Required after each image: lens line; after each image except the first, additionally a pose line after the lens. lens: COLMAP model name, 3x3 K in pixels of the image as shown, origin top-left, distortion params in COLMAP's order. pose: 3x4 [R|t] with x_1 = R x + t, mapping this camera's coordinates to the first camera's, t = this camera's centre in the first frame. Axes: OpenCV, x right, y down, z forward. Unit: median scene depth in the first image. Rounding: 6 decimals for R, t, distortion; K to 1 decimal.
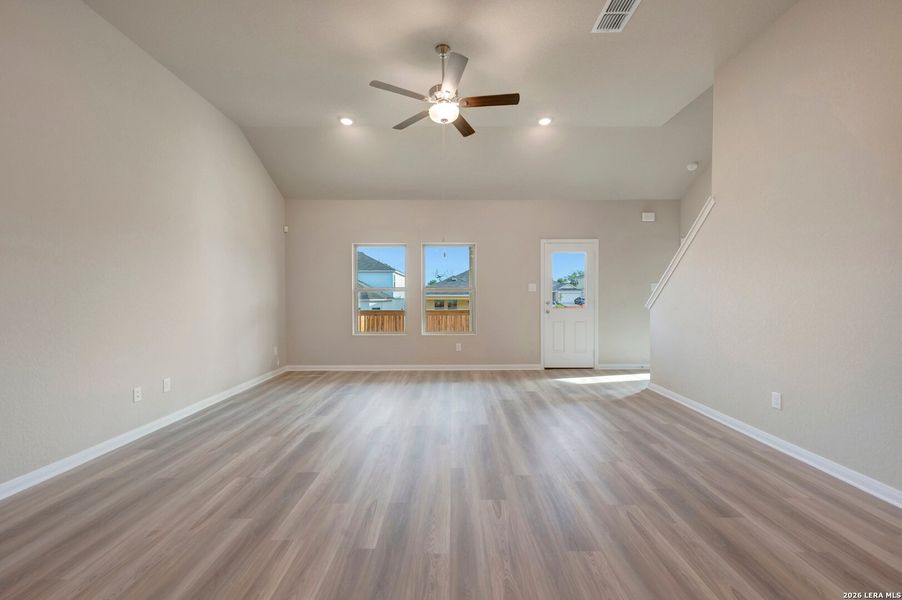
lens RADIAL K [[356.4, 0, 453.4], [0, 356.4, 297.0], [0, 0, 1]] dist [0.000181, -0.000445]
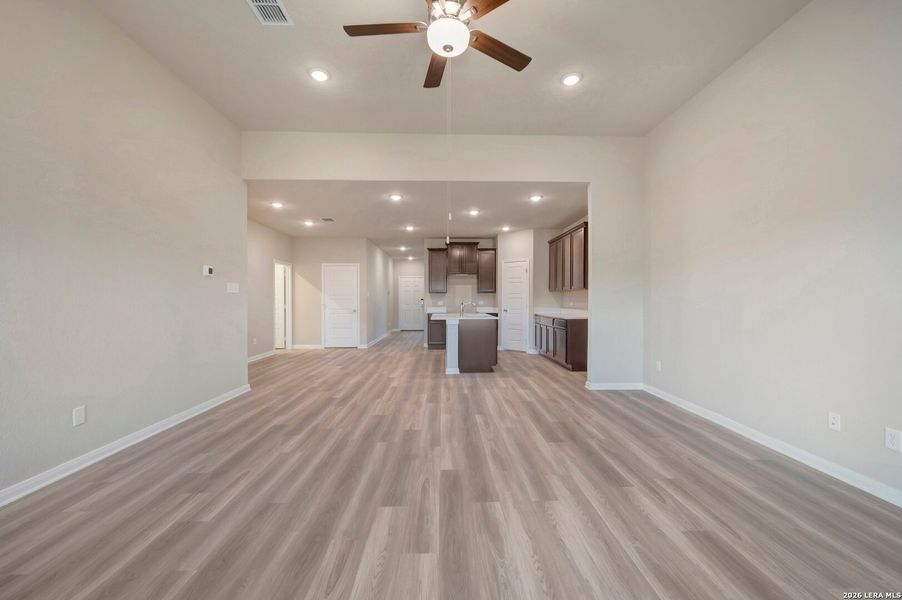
lens RADIAL K [[357.1, 0, 453.3], [0, 357.1, 299.9], [0, 0, 1]] dist [0.000069, -0.000618]
pose [[-0.999611, 0.002751, -0.027748, -0.009770], [0.002668, 0.999992, 0.003046, -0.002041], [0.027756, 0.002971, -0.999610, 1.163713]]
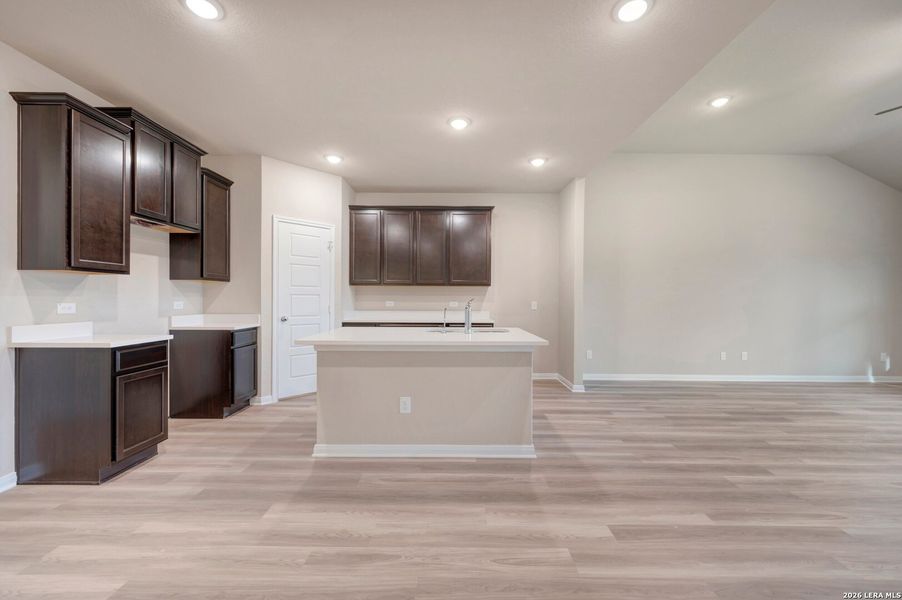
lens RADIAL K [[356.4, 0, 453.4], [0, 356.4, 297.0], [0, 0, 1]] dist [0.000181, -0.000445]
pose [[-0.002279, -0.001154, -0.999997, 0.560464], [-0.008956, 0.999959, -0.001134, -0.000842], [0.999957, 0.008954, -0.002289, -0.205774]]
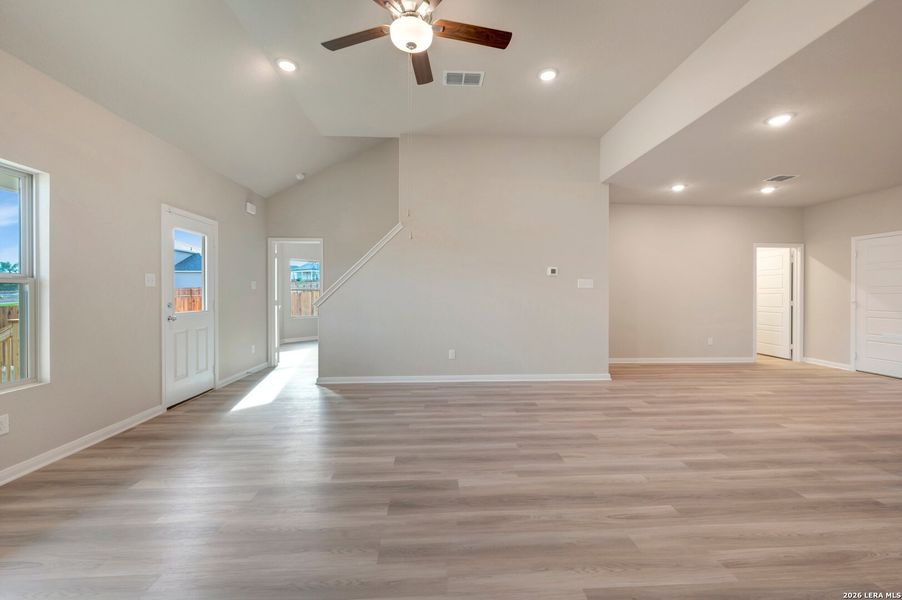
lens RADIAL K [[356.4, 0, 453.4], [0, 356.4, 297.0], [0, 0, 1]] dist [0.000181, -0.000445]
pose [[-0.052966, -0.007545, 0.998568, -0.501122], [0.001909, 0.999969, 0.007656, -0.002104], [-0.998594, 0.002312, -0.052950, 0.654474]]
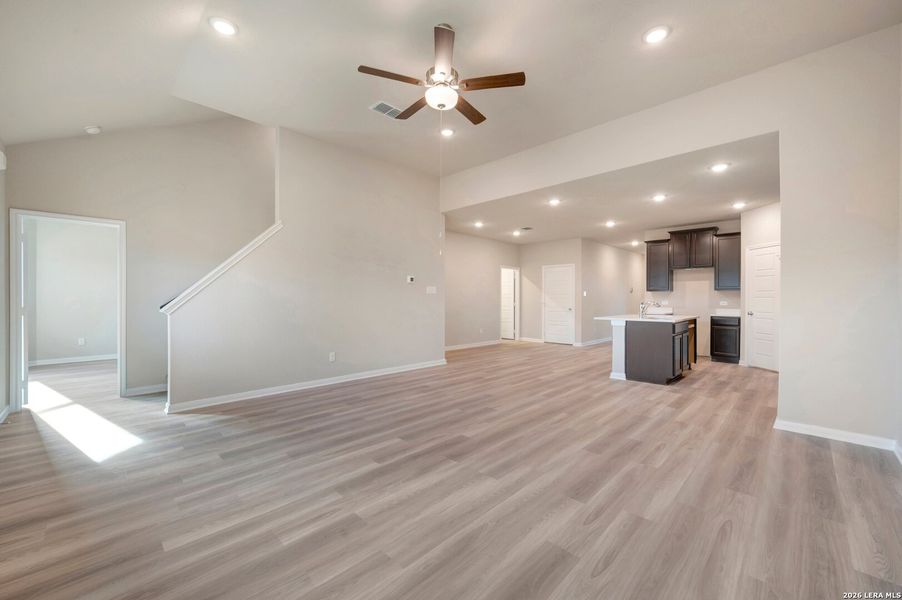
lens RADIAL K [[357.1, 0, 453.3], [0, 357.1, 299.9], [0, 0, 1]] dist [0.000069, -0.000618]
pose [[-0.712857, -0.002891, 0.701303, -0.469073], [0.000727, 0.999988, 0.004861, -0.001913], [-0.701309, 0.003975, -0.712847, 1.115972]]
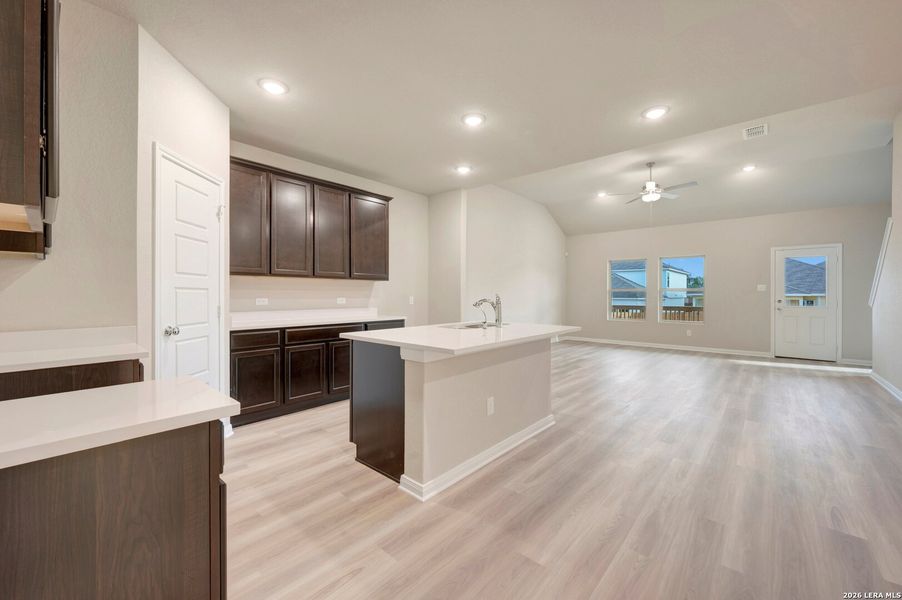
lens RADIAL K [[356.4, 0, 453.4], [0, 356.4, 297.0], [0, 0, 1]] dist [0.000181, -0.000445]
pose [[0.747718, 0.008003, -0.663968, 0.301803], [-0.005614, 0.999968, 0.005731, 0.003053], [0.663993, -0.000558, 0.747739, -0.737976]]
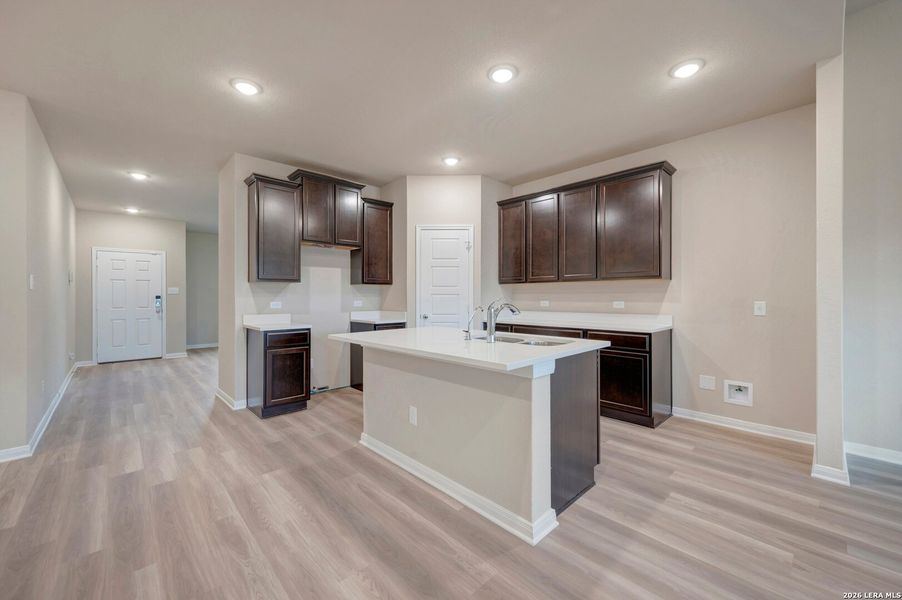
lens RADIAL K [[356.4, 0, 453.4], [0, 356.4, 297.0], [0, 0, 1]] dist [0.000181, -0.000445]
pose [[-0.725638, 0.003555, -0.688067, 0.297041], [0.000951, 0.999991, 0.004163, -0.001724], [0.688076, 0.002367, -0.725635, 0.139620]]
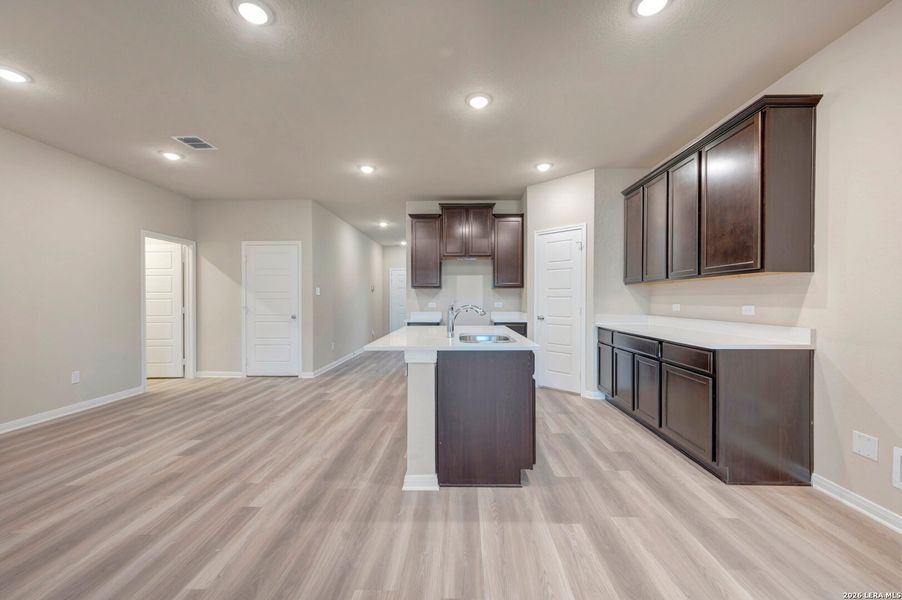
lens RADIAL K [[357.1, 0, 453.3], [0, 357.1, 299.9], [0, 0, 1]] dist [0.000069, -0.000618]
pose [[-0.999585, 0.002986, 0.028660, -0.099984], [0.003124, 0.999984, 0.004792, -0.001389], [-0.028645, 0.004879, -0.999578, 0.408610]]
